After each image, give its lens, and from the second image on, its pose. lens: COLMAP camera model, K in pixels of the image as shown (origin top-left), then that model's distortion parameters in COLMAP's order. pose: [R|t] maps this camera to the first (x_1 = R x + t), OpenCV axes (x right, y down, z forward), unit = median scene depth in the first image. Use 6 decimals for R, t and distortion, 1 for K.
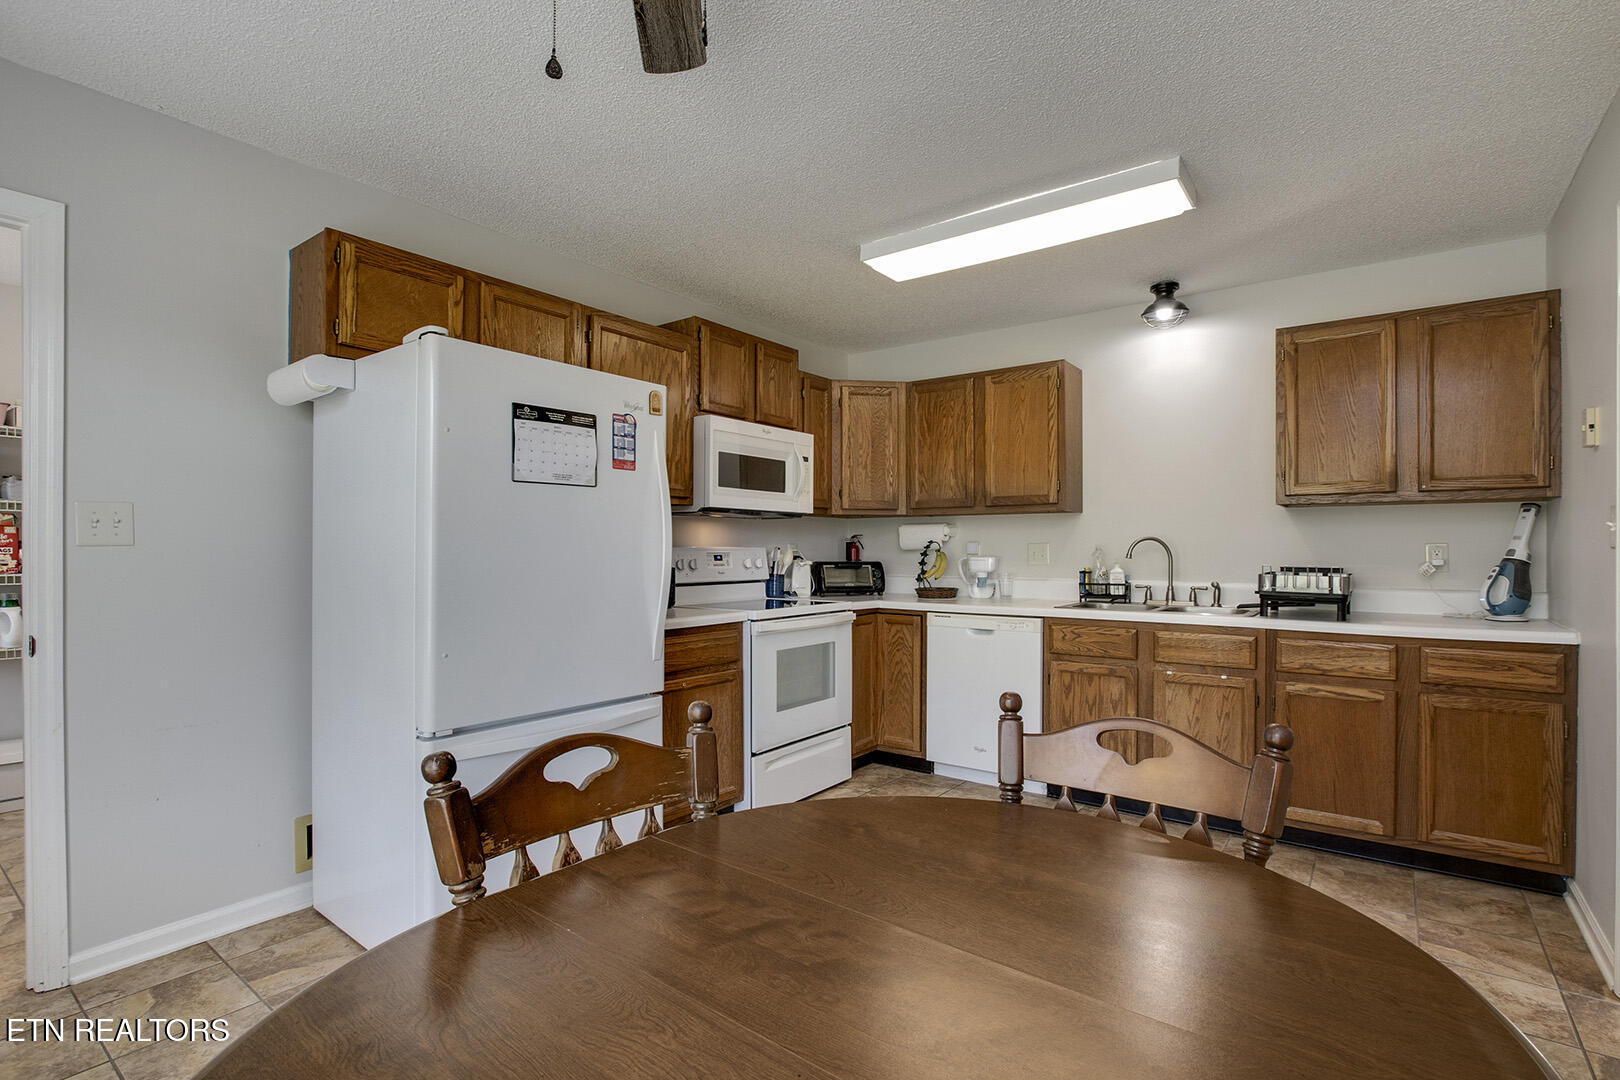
lens RADIAL K [[766.5, 0, 815.3], [0, 766.5, 553.4], [0, 0, 1]] dist [-0.027508, 0.006780]
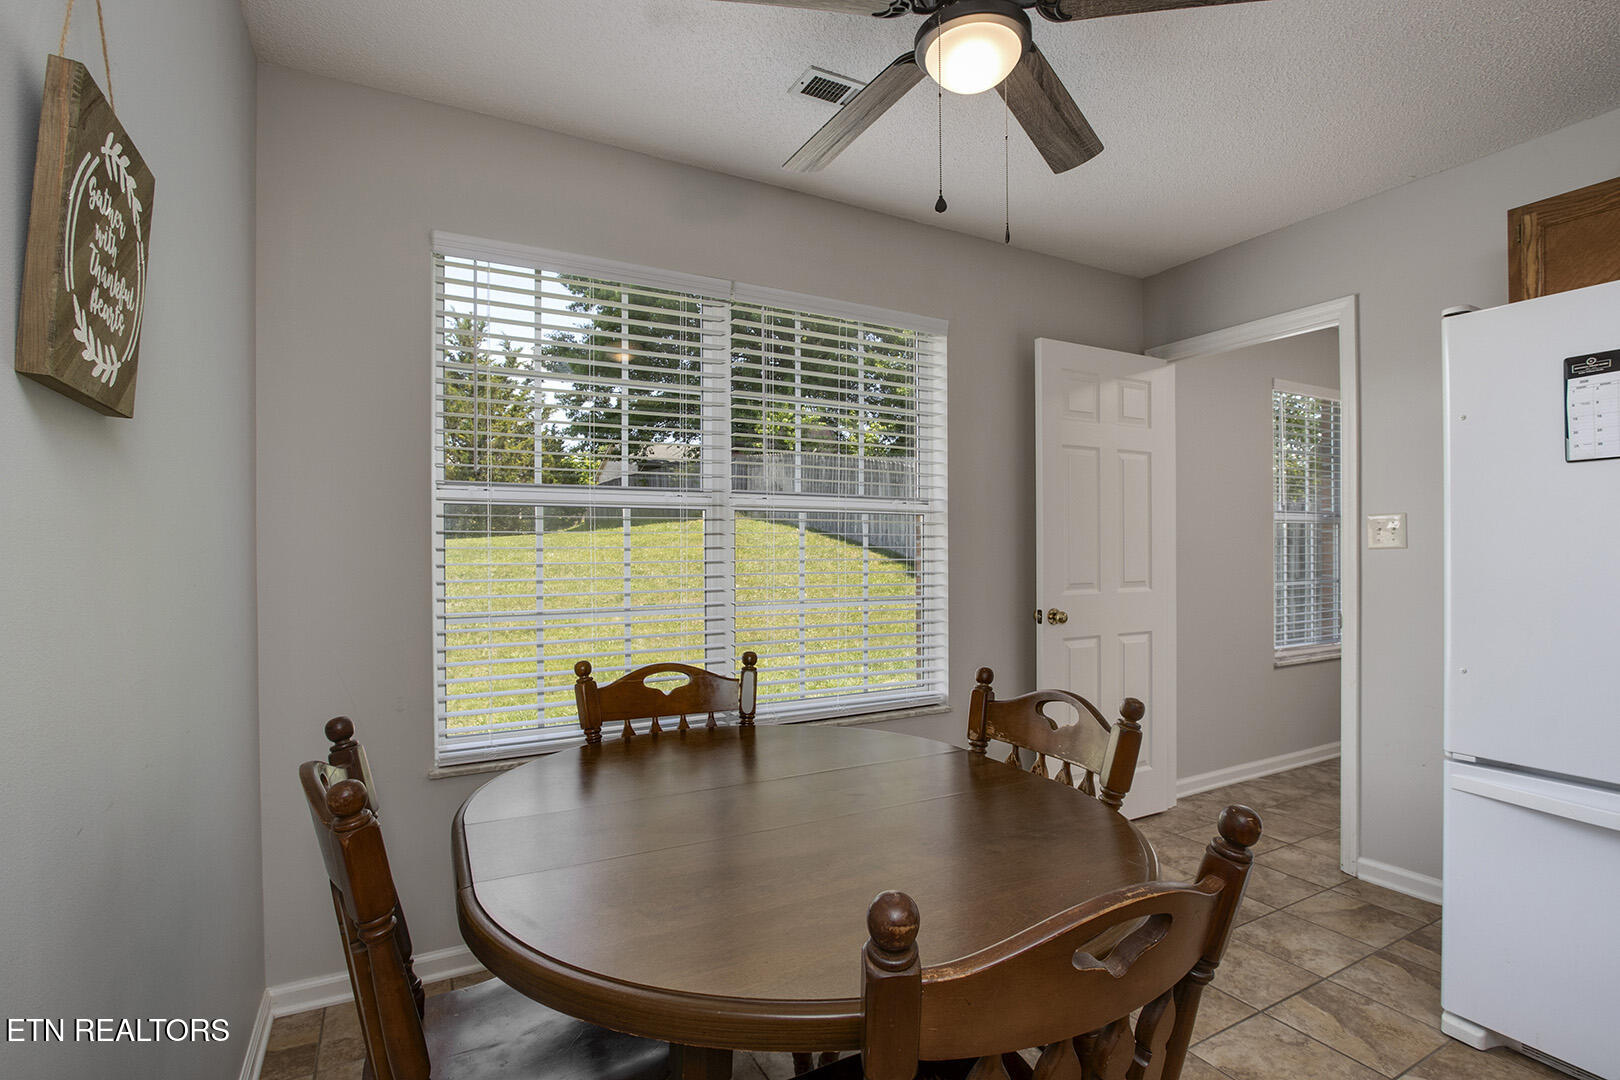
lens RADIAL K [[766.5, 0, 809.5], [0, 766.5, 550.6], [0, 0, 1]] dist [-0.027508, 0.006780]
pose [[-0.412145, -0.000764, -0.911118, 0.388563], [-0.002361, 0.999997, 0.000229, -0.003226], [0.911115, 0.002246, -0.412145, 0.406282]]
